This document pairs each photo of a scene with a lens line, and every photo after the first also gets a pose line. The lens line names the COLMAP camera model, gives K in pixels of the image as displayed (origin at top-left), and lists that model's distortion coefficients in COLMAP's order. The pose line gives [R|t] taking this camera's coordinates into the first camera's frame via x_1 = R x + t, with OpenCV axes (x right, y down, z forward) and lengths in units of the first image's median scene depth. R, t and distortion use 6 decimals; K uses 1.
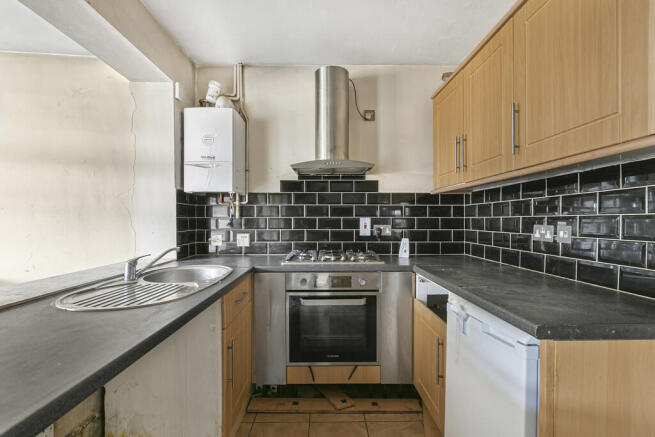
lens RADIAL K [[306.7, 0, 327.7], [0, 306.7, 219.1], [0, 0, 1]] dist [-0.006206, 0.000747]
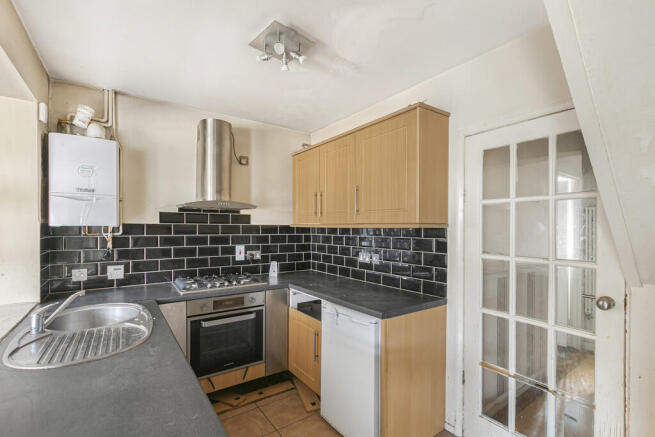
lens RADIAL K [[295.3, 0, 327.3], [0, 295.3, 224.1], [0, 0, 1]] dist [0.000303, -0.001488]
pose [[0.829011, 0.010527, 0.559134, -0.275043], [-0.004392, 0.999915, -0.012315, -0.085006], [-0.559216, 0.007754, 0.828986, -0.173063]]
